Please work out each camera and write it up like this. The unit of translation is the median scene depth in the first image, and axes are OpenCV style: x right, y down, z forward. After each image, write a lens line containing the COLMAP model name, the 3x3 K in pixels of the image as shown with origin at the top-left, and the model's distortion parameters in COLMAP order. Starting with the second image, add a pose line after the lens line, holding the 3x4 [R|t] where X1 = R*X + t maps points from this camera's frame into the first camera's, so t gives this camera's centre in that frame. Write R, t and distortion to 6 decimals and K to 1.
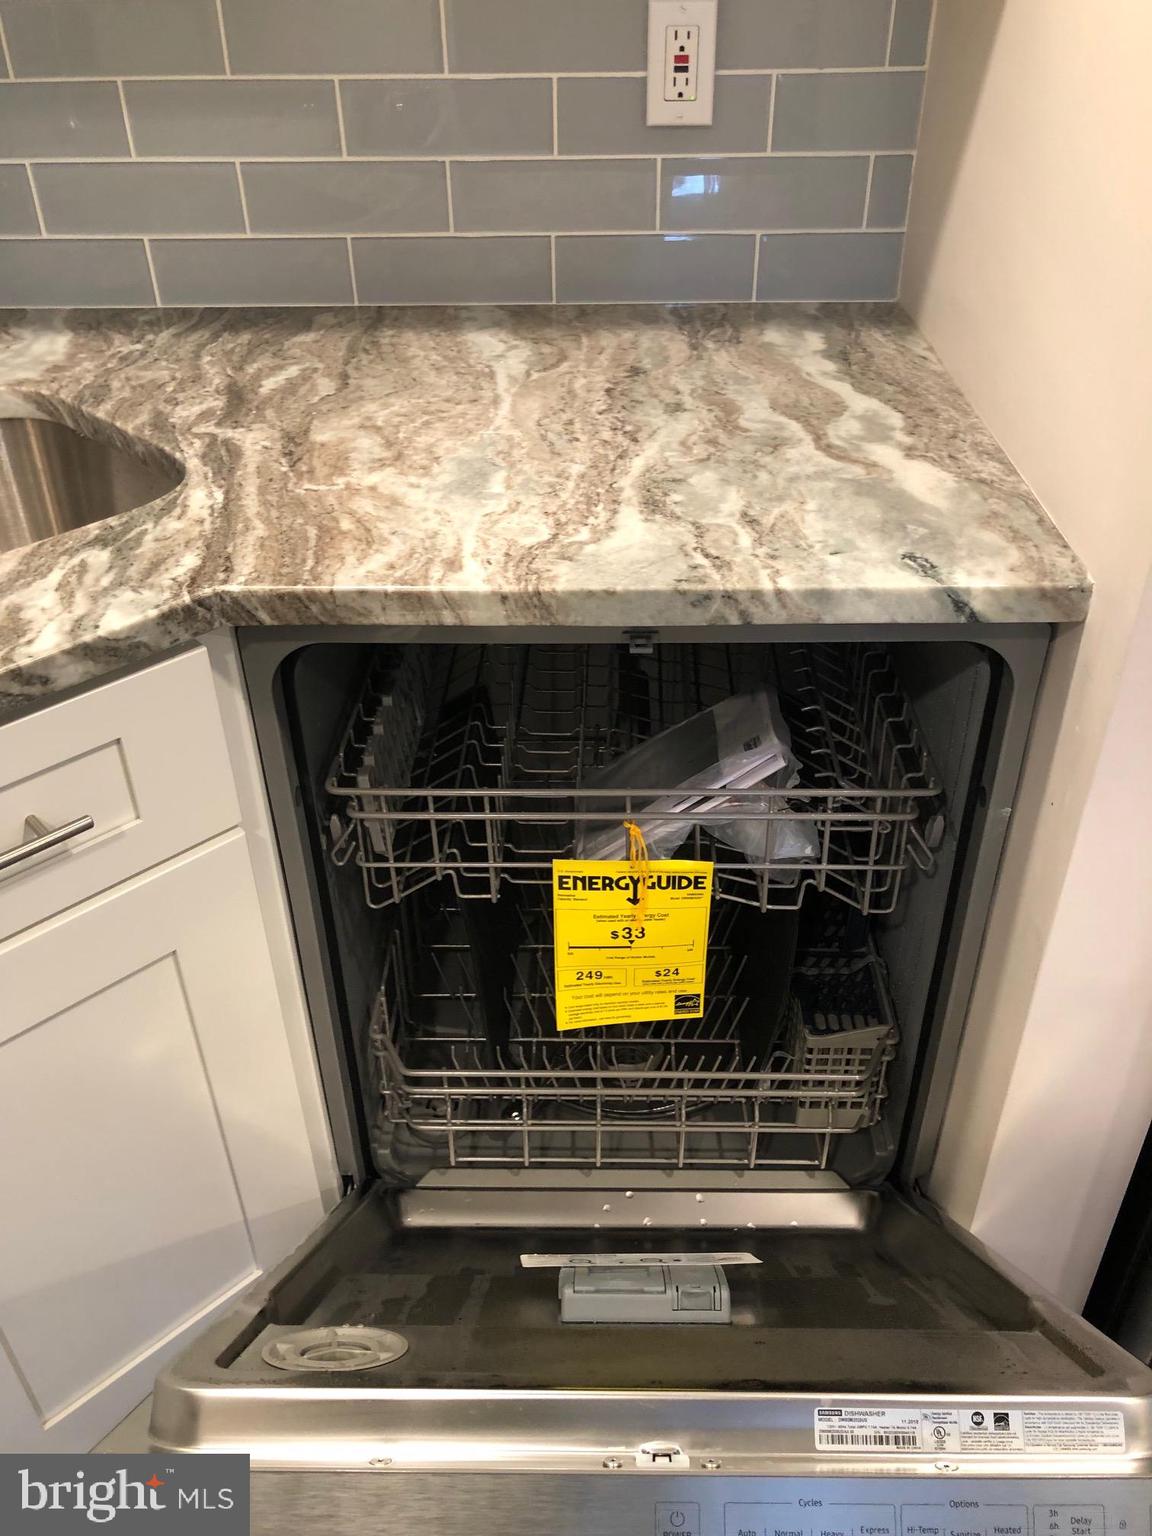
lens RADIAL K [[1261.8, 0, 576.0], [0, 1261.8, 768.0], [0, 0, 1]] dist [-0.002457, 0.000471]
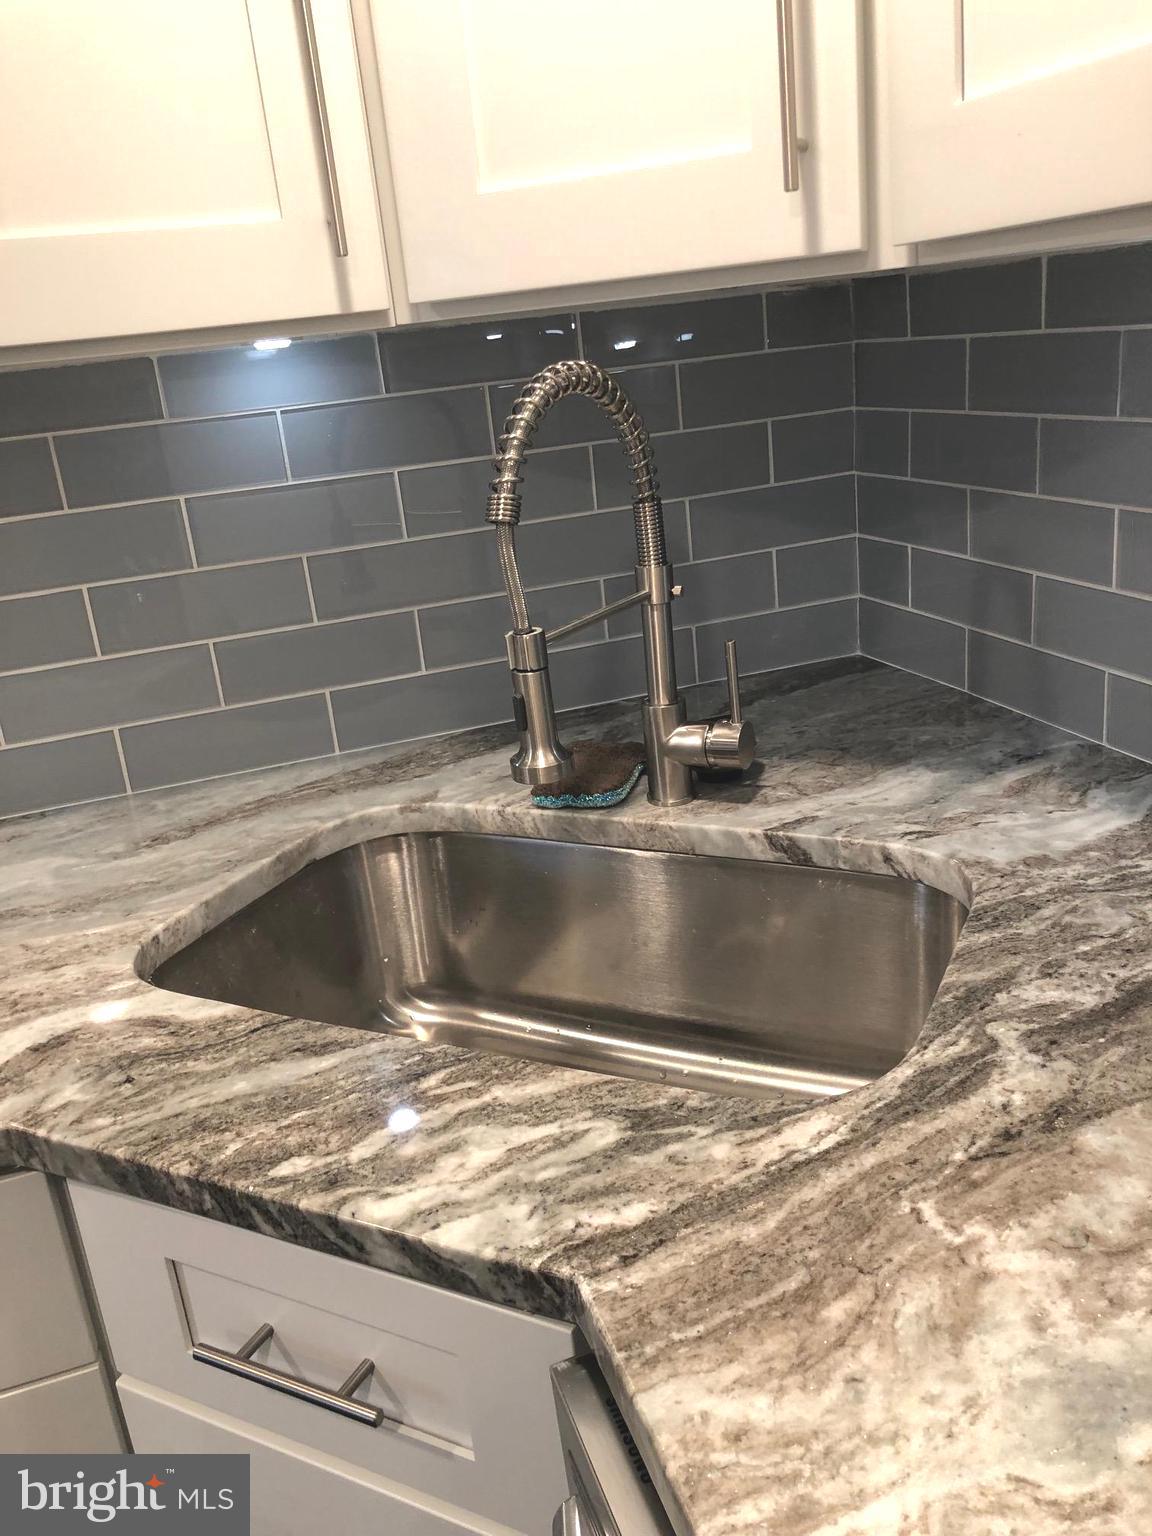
lens RADIAL K [[1267.2, 0, 576.0], [0, 1267.2, 768.0], [0, 0, 1]] dist [0.013453, 0.002074]
pose [[0.321979, 0.285167, -0.902779, 0.218917], [-0.455449, 0.882624, 0.116364, -0.379609], [0.829998, 0.373703, 0.414065, 0.480633]]
